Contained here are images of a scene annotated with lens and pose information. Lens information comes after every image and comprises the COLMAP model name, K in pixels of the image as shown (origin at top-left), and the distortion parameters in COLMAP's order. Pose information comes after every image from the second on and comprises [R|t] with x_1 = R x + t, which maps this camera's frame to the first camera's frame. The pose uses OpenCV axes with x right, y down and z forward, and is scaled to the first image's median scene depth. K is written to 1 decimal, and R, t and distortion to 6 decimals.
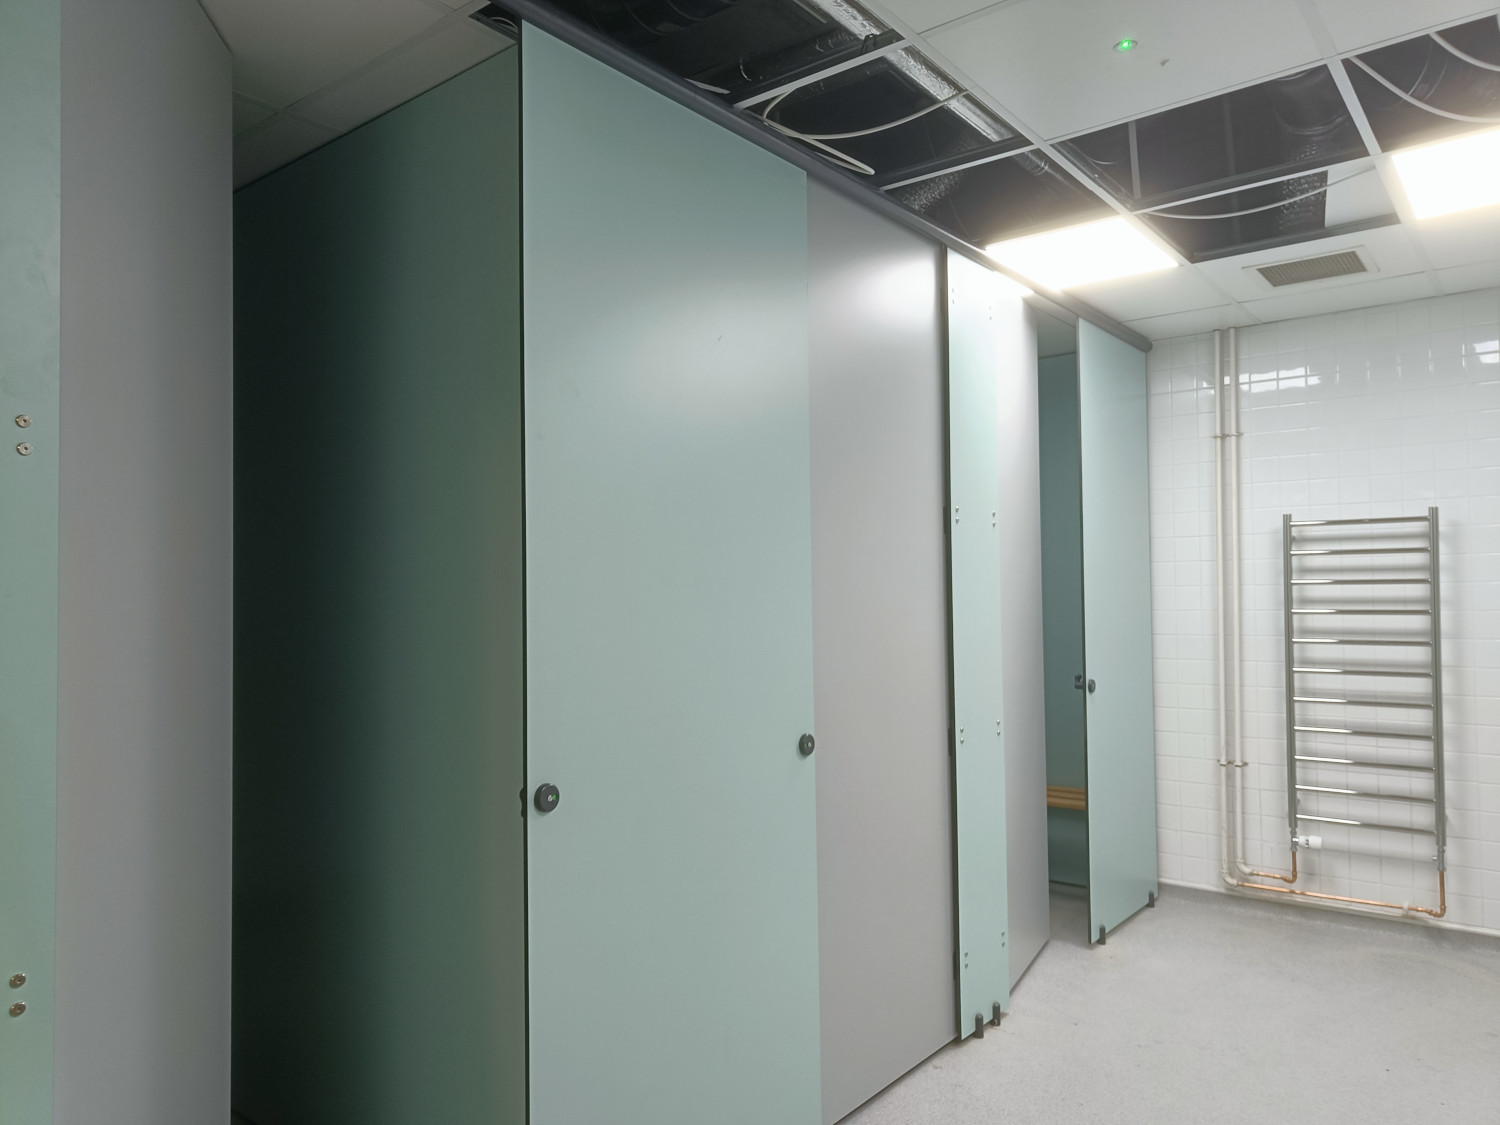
lens RADIAL K [[1030.6, 0, 750.0], [0, 1030.6, 562.5], [0, 0, 1]] dist [0.000300, 0.002892]
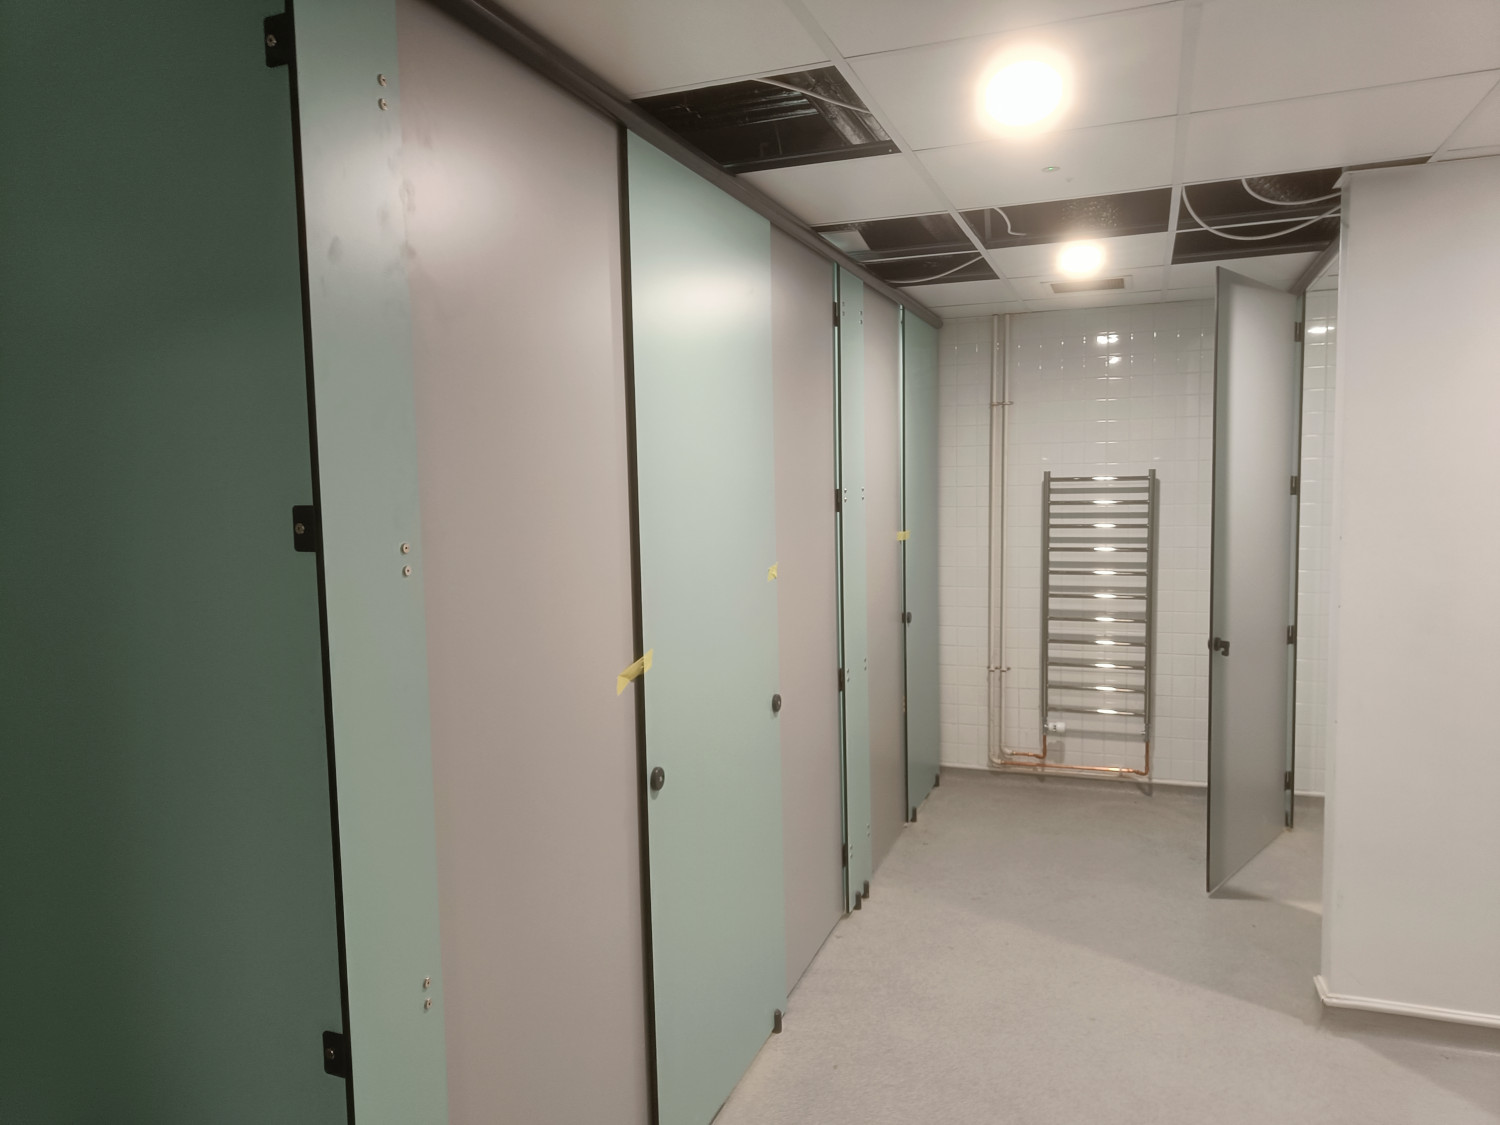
lens RADIAL K [[1038.7, 0, 730.8], [0, 1038.7, 560.7], [0, 0, 1]] dist [-0.008861, -0.004423]
pose [[0.955205, -0.036225, 0.293720, -0.220689], [0.003328, 0.993732, 0.111737, -0.082141], [-0.295927, -0.105754, 0.949338, -0.091292]]
